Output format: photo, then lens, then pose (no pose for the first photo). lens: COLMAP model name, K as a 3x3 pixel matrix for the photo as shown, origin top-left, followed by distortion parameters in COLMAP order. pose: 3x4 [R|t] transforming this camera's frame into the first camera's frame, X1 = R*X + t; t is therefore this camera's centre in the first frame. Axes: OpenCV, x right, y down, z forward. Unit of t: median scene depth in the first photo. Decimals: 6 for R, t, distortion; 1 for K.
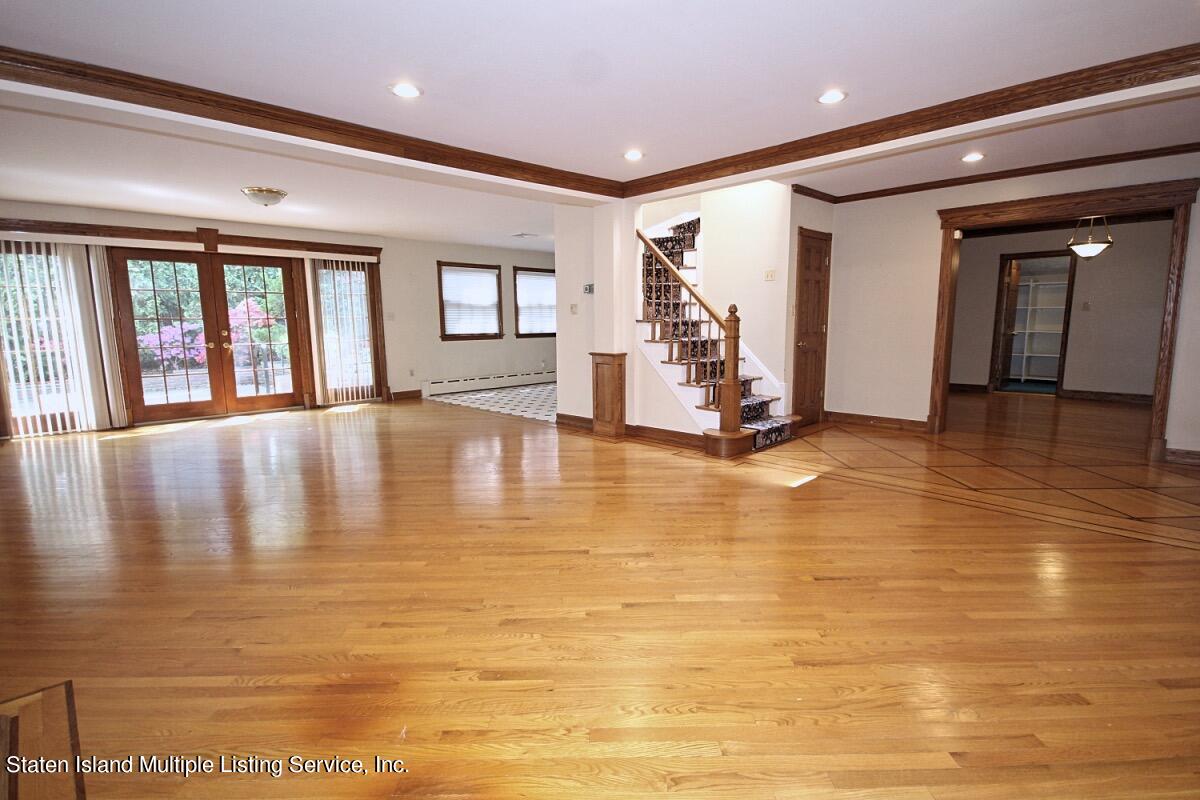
lens RADIAL K [[562.0, 0, 600.0], [0, 562.0, 400.0], [0, 0, 1]] dist [0.003944, -0.008240]
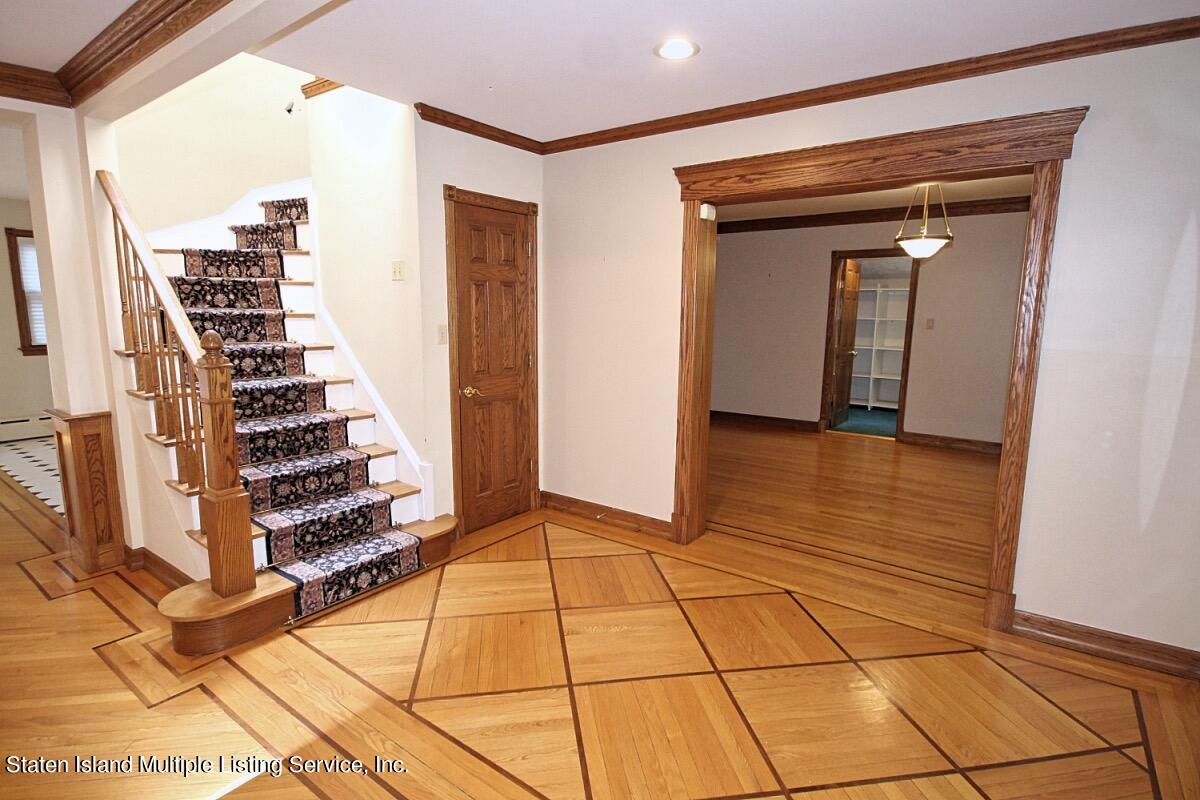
lens RADIAL K [[595.0, 0, 600.0], [0, 595.0, 400.0], [0, 0, 1]] dist [0.002487, -0.001061]
pose [[0.986078, -0.002534, 0.166263, 0.362399], [0.000670, 0.999936, 0.011263, -0.090704], [-0.166281, -0.010995, 0.986017, 0.347891]]
